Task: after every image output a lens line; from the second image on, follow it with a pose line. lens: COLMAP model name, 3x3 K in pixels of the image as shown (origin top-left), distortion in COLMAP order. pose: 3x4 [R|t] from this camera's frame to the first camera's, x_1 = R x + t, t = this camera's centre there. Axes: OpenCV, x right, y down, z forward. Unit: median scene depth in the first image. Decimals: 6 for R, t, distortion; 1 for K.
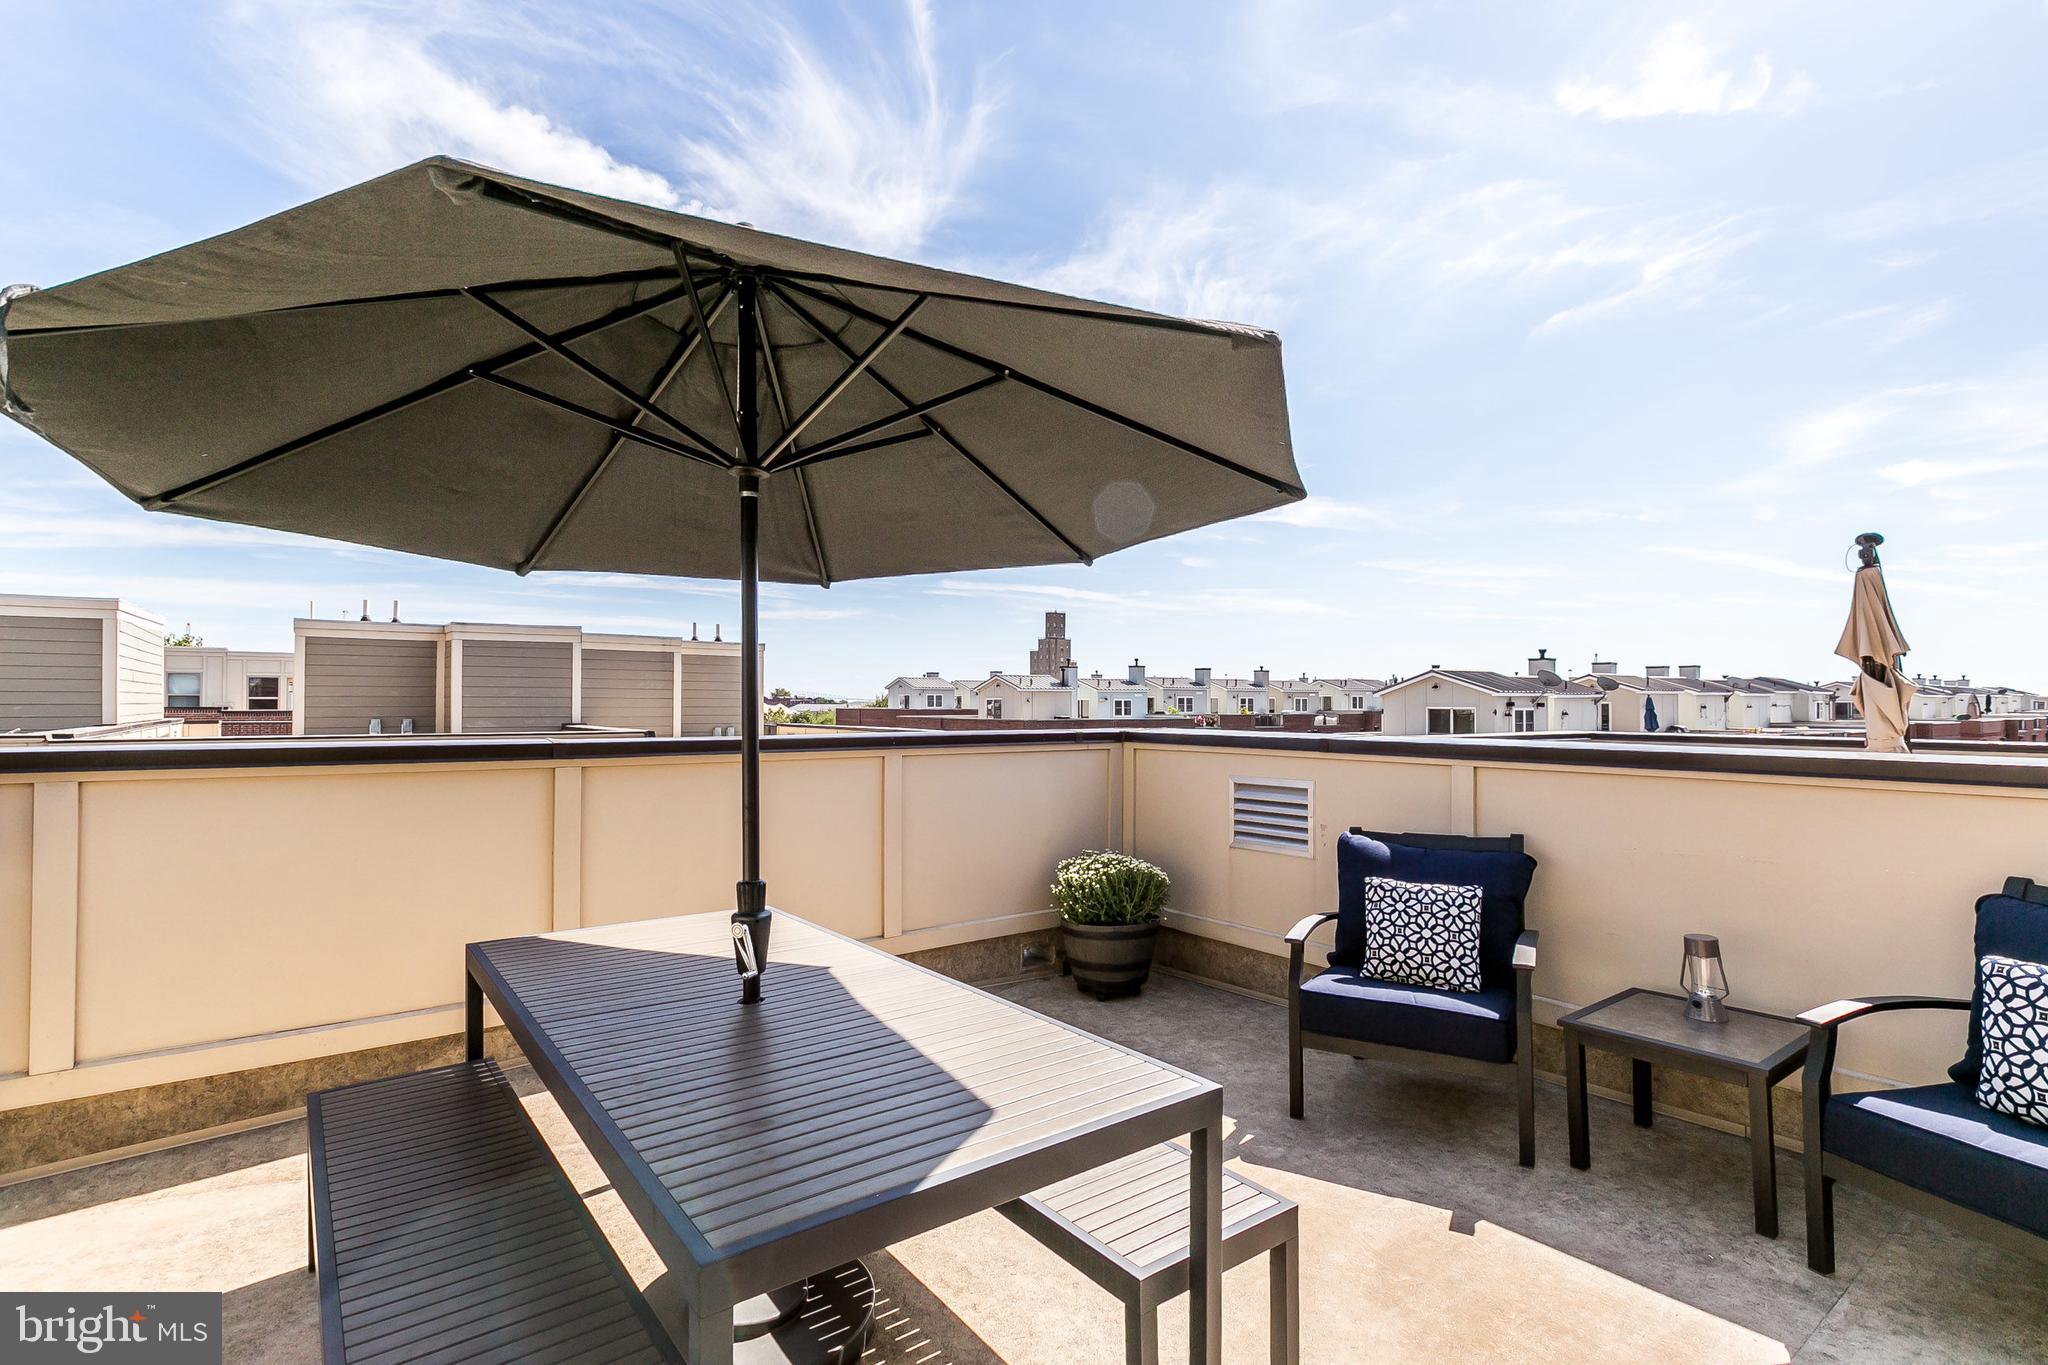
lens RADIAL K [[937.2, 0, 1024.0], [0, 937.2, 682.5], [0, 0, 1]] dist [-0.000896, -0.000017]
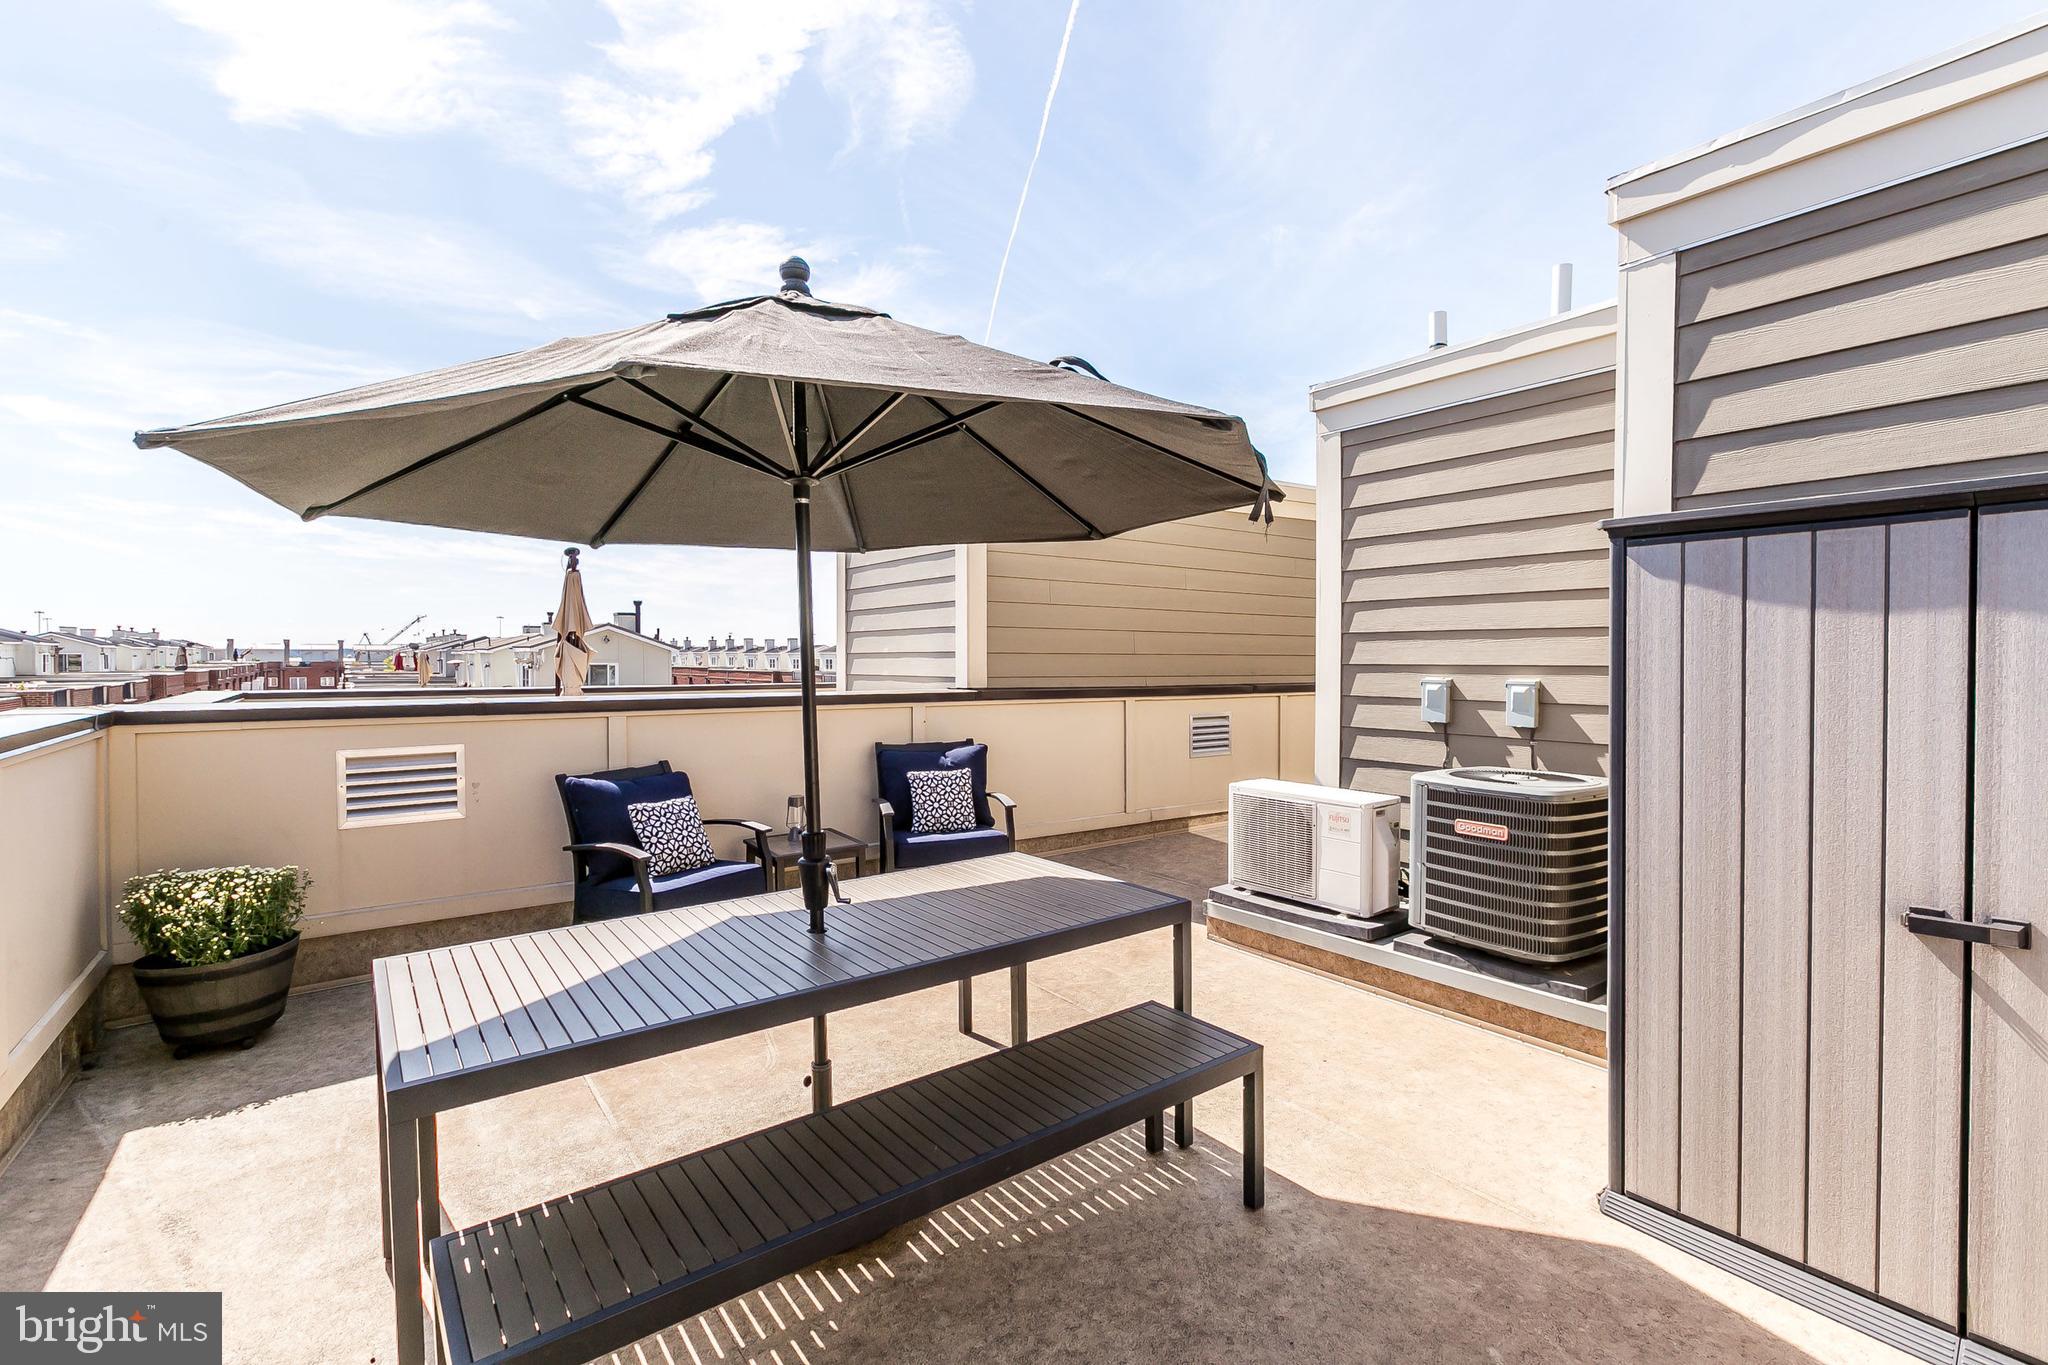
lens RADIAL K [[937.2, 0, 1024.0], [0, 937.2, 682.5], [0, 0, 1]] dist [-0.000896, -0.000017]
pose [[0.015390, -0.028610, 0.999472, -0.260378], [-0.023246, 0.999310, 0.028964, -0.003187], [-0.999611, -0.023679, 0.014714, 0.127701]]
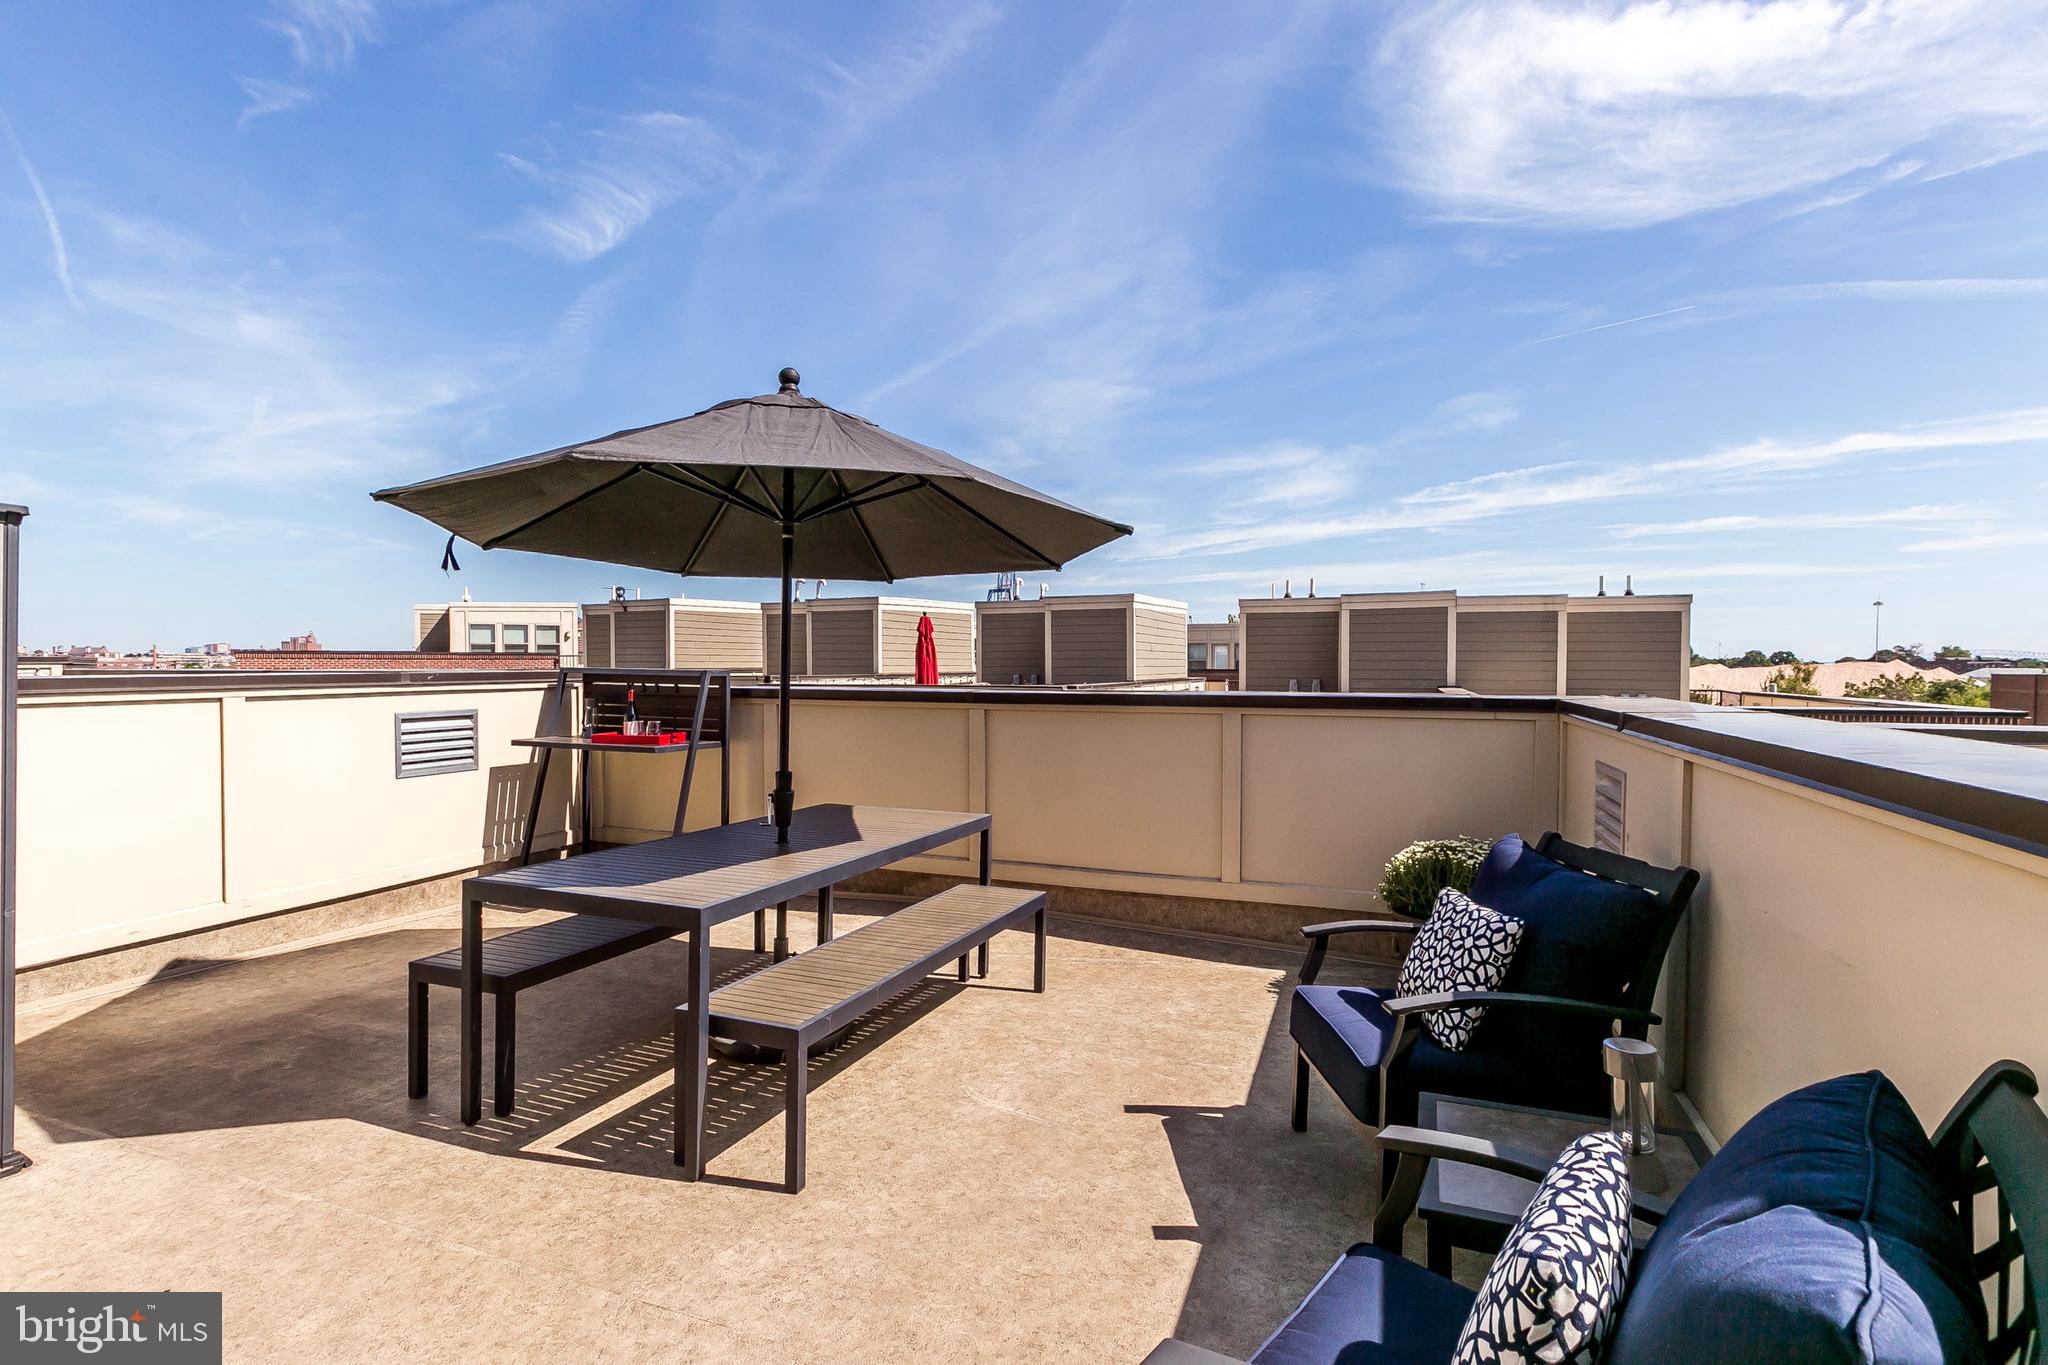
lens RADIAL K [[963.5, 0, 1026.6], [0, 963.5, 670.3], [0, 0, 1]] dist [-0.001632, -0.000154]
pose [[0.530621, 0.004081, -0.847600, 0.247188], [0.017750, 0.999716, 0.015925, 0.002545], [0.847424, -0.023495, 0.530397, 0.081505]]
